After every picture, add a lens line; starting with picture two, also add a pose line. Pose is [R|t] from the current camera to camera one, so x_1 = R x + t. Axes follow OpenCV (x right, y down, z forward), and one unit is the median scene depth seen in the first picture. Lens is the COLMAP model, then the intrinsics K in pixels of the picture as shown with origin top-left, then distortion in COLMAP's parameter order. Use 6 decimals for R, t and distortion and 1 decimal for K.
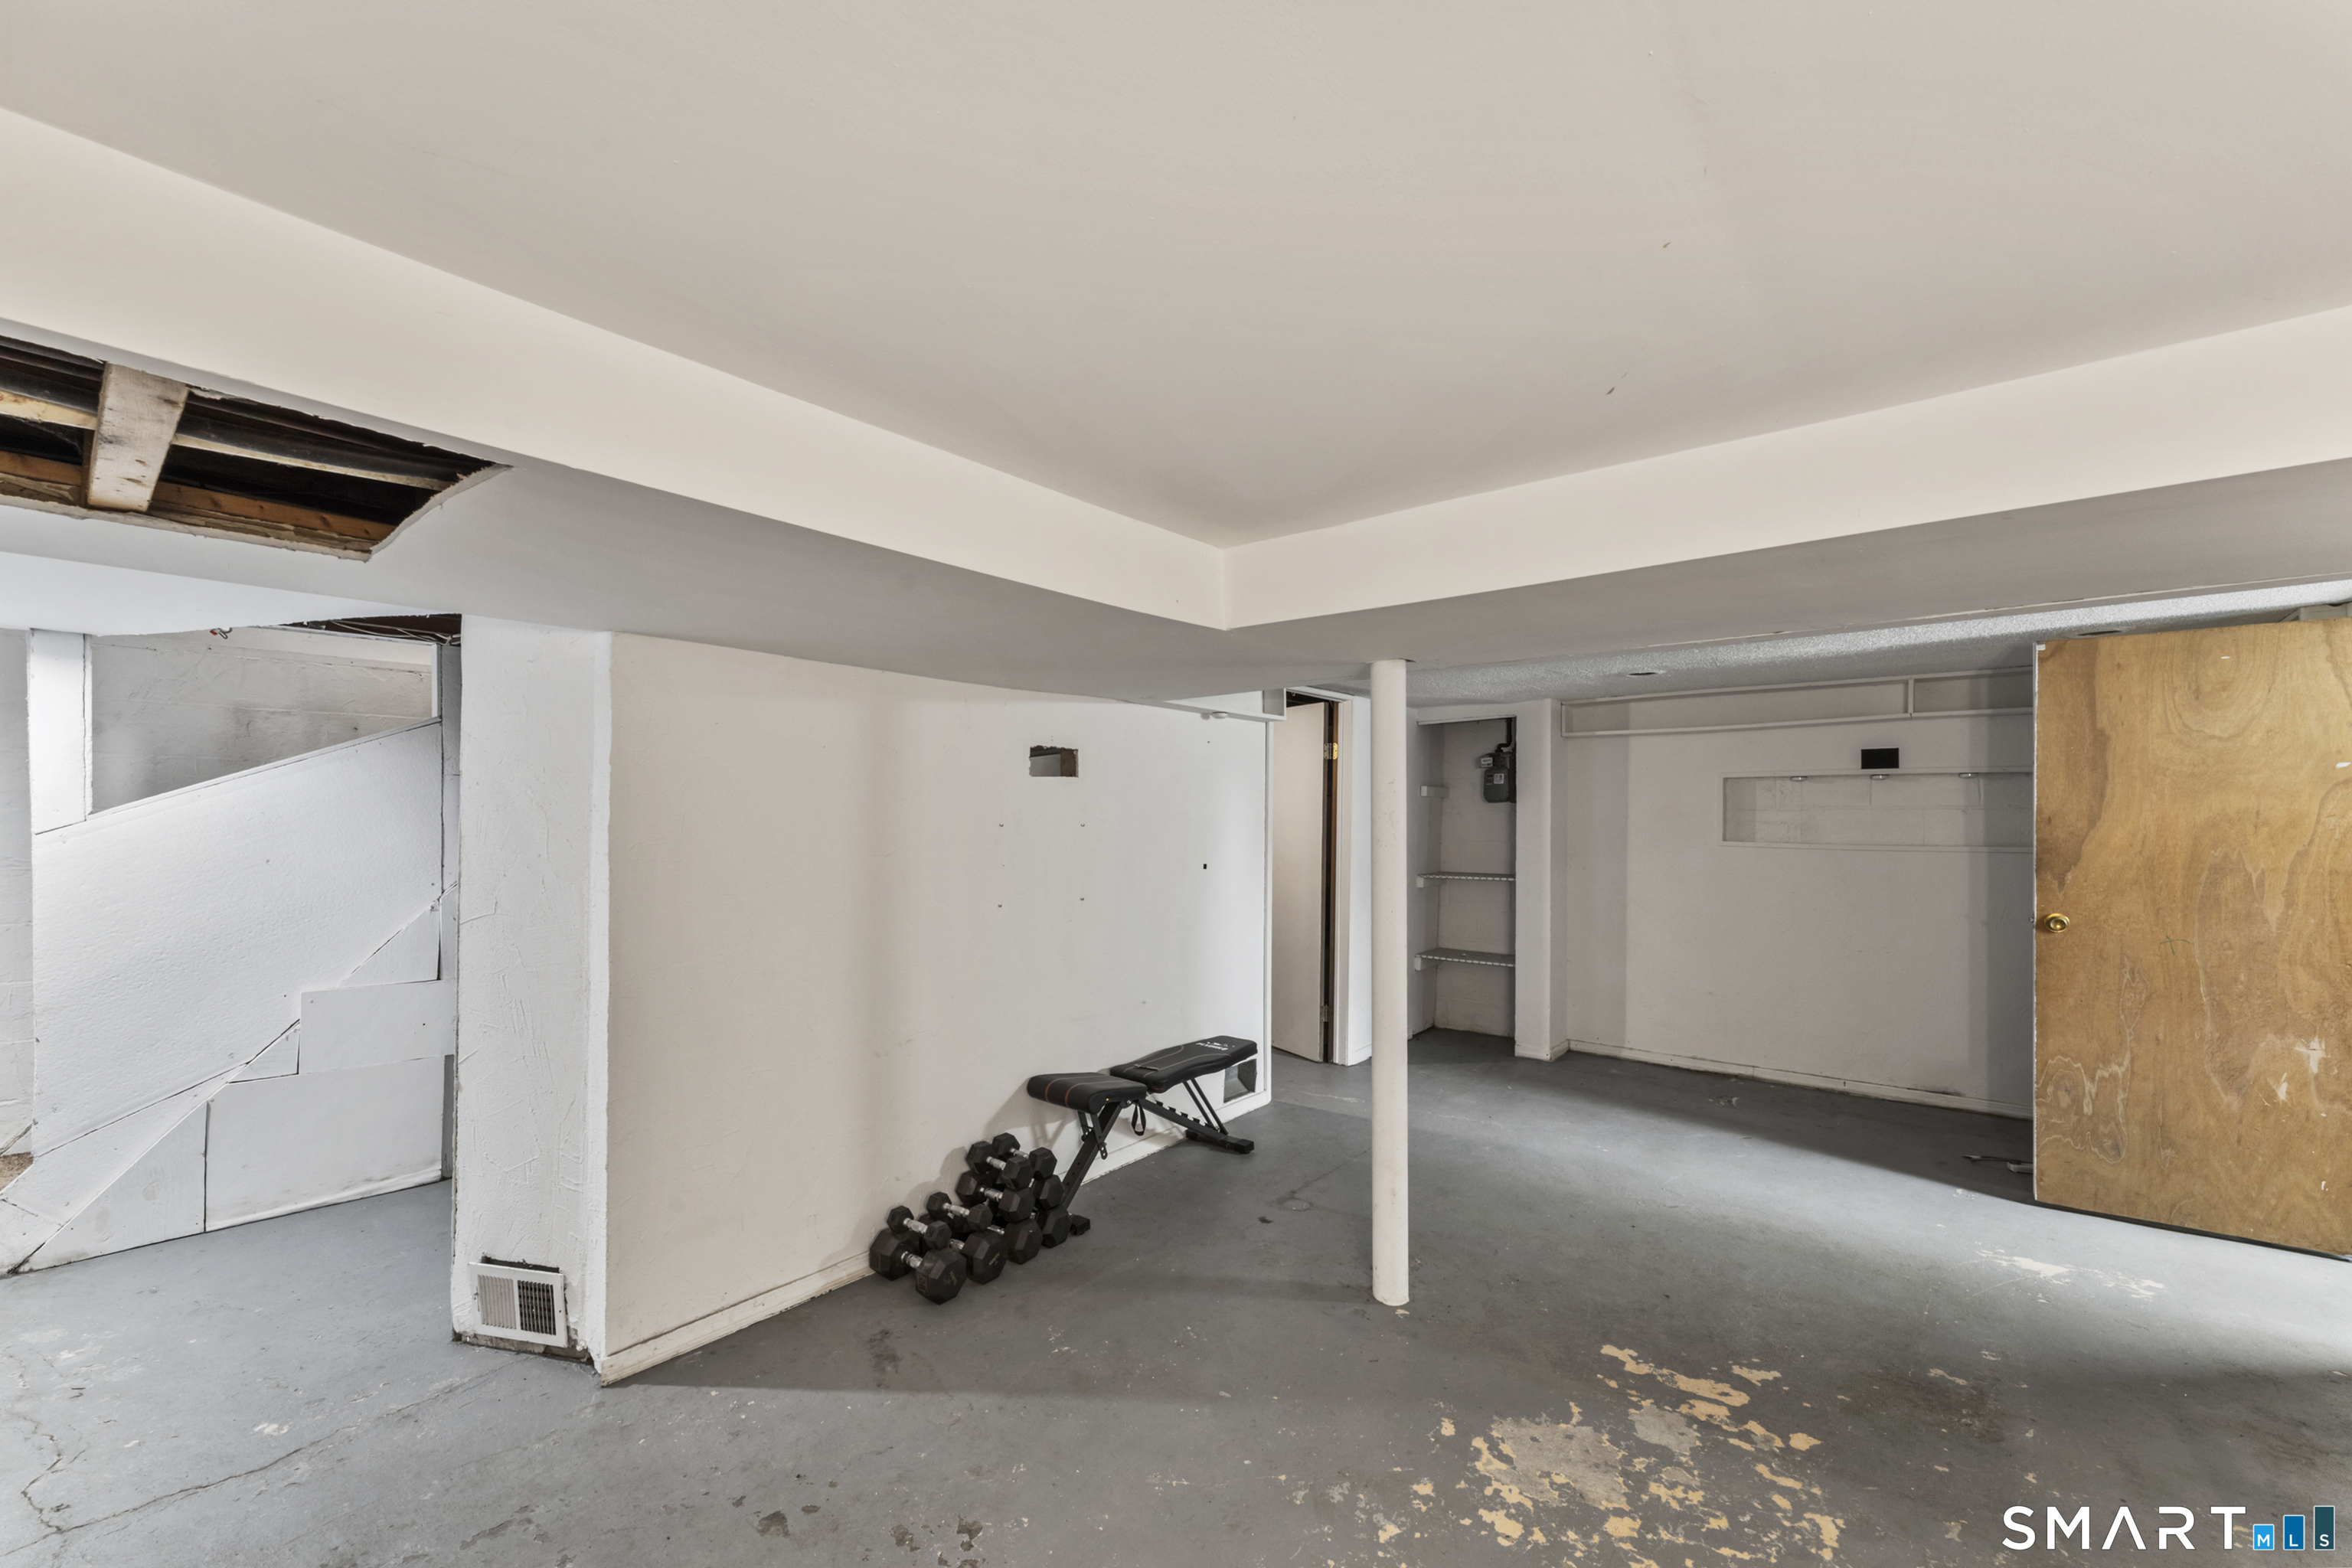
lens RADIAL K [[957.8, 0, 1170.3], [0, 957.8, 807.9], [0, 0, 1]] dist [-0.006001, 0.000963]
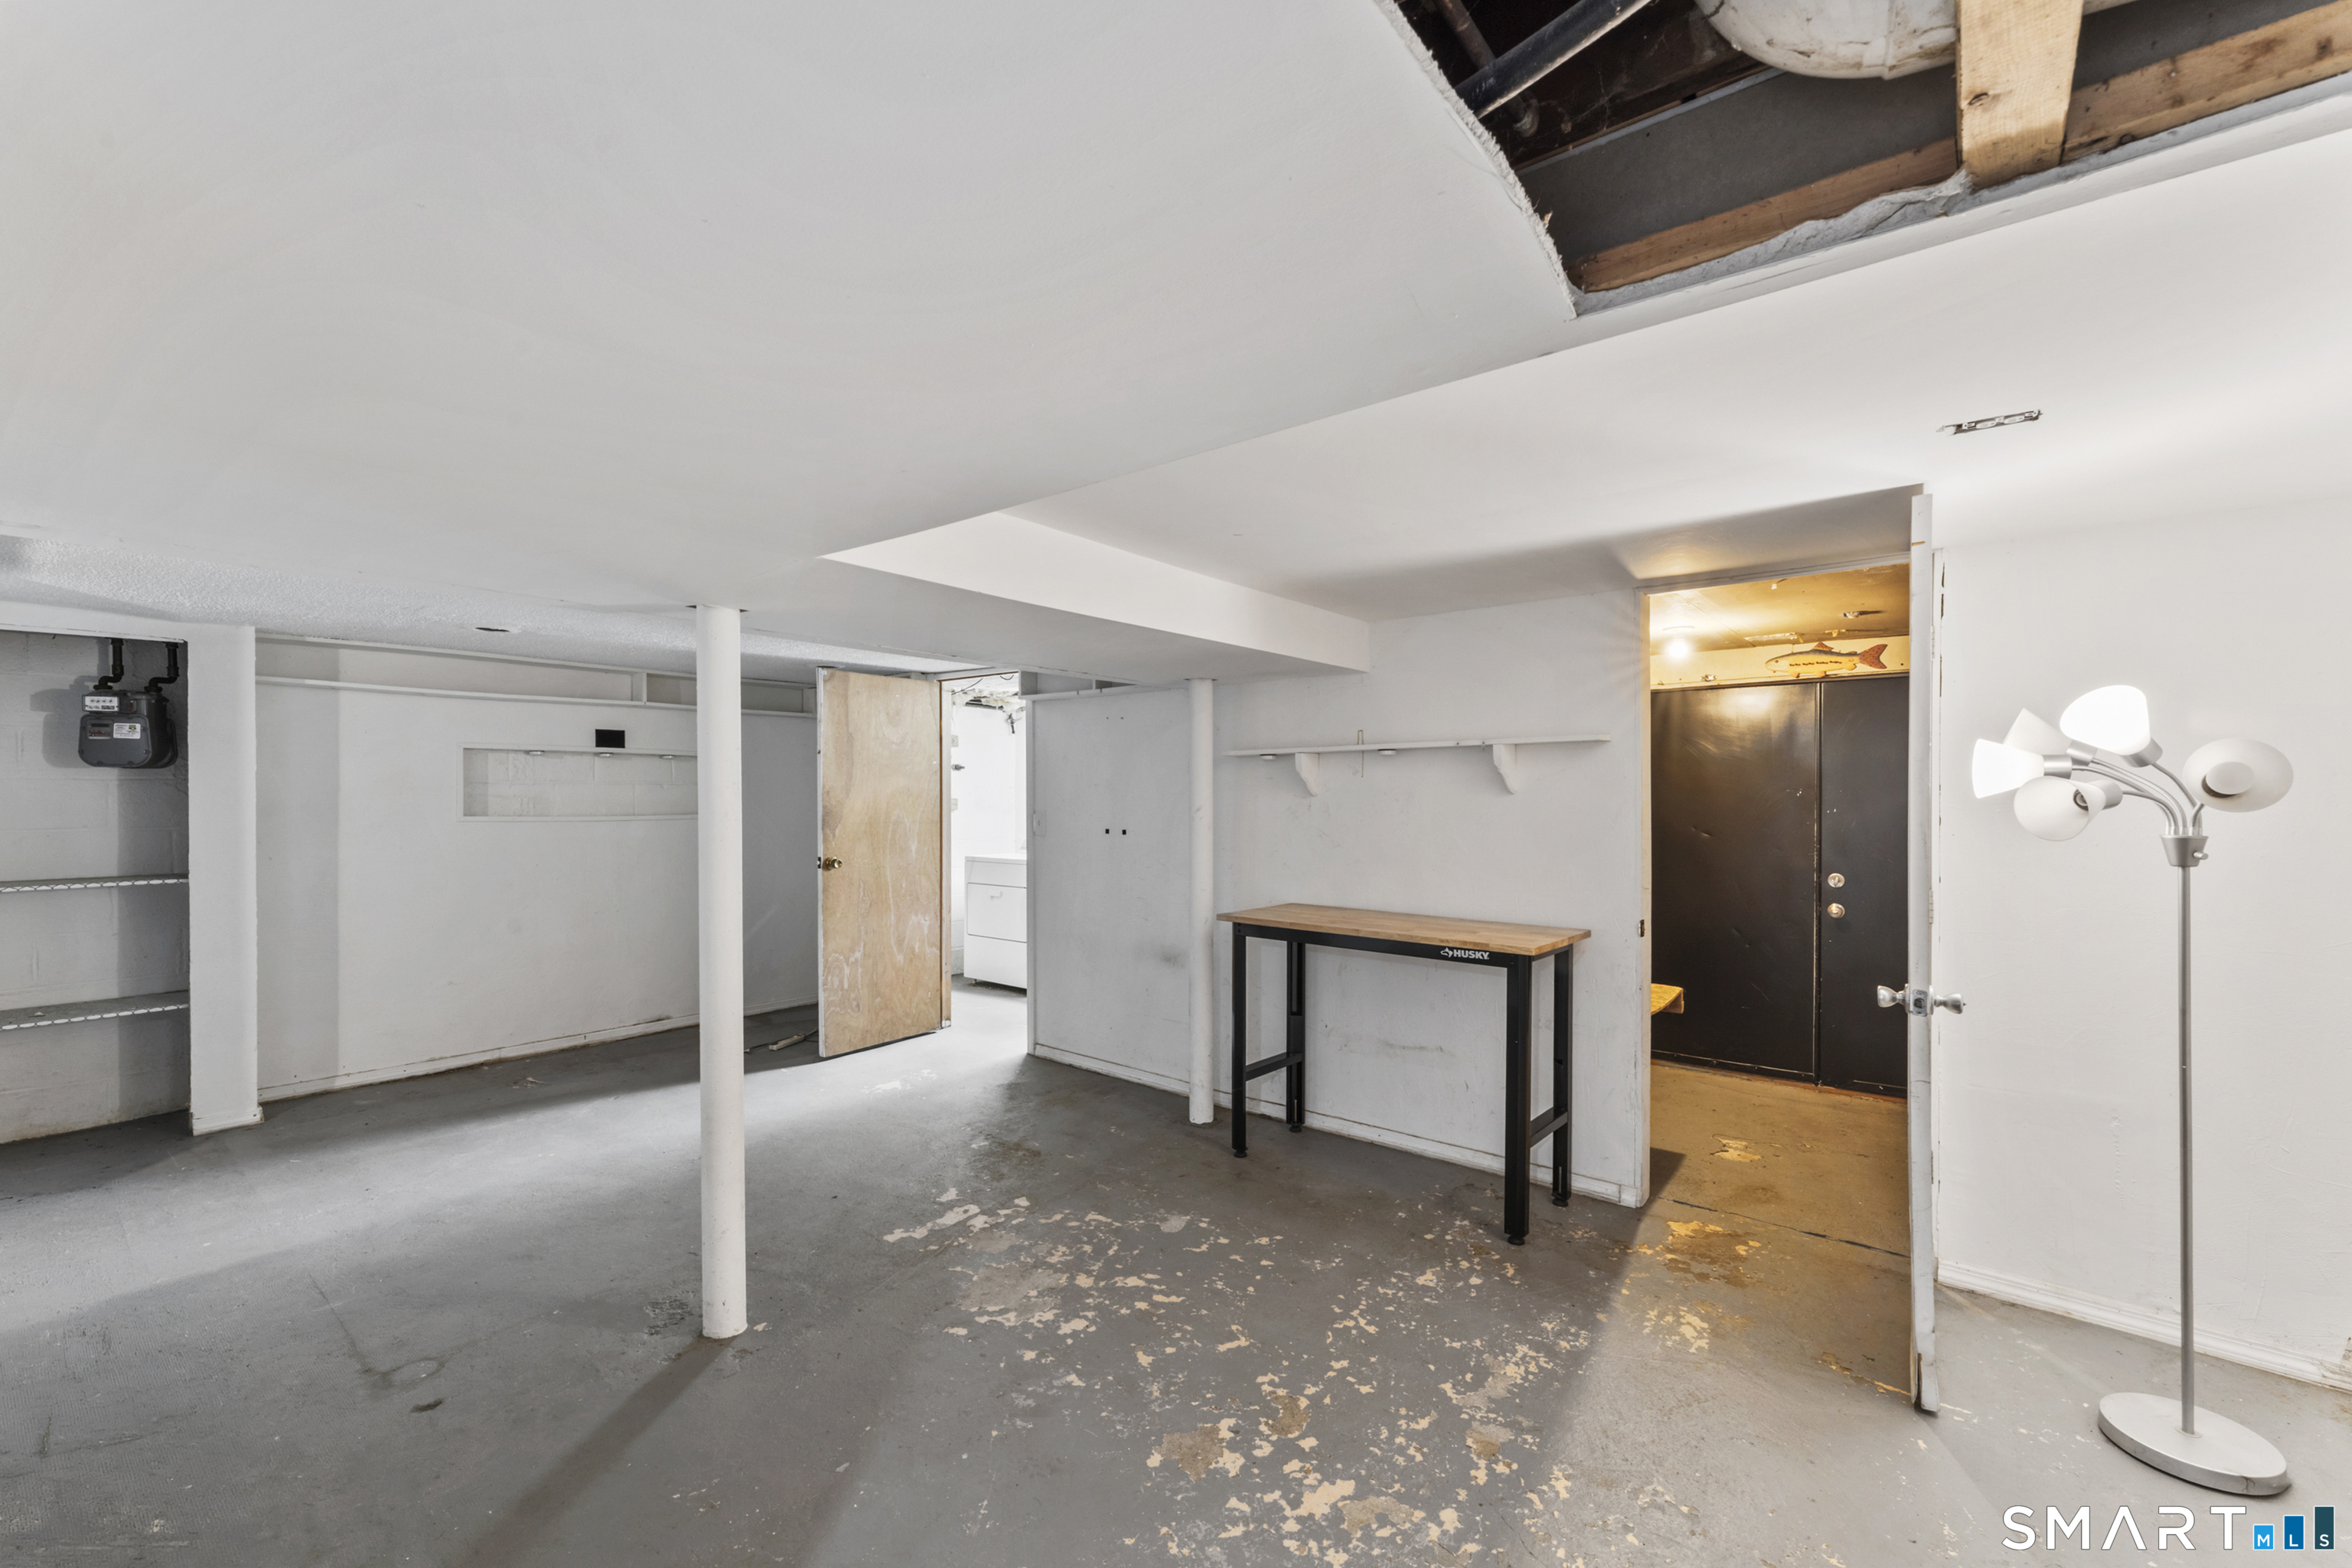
lens RADIAL K [[957.8, 0, 1170.7], [0, 957.8, 789.6], [0, 0, 1]] dist [-0.006001, 0.000963]
pose [[-0.010382, 0.006898, 0.999922, -0.541061], [-0.010193, 0.999924, -0.007003, 0.013503], [-0.999894, -0.010265, -0.010311, 0.497909]]
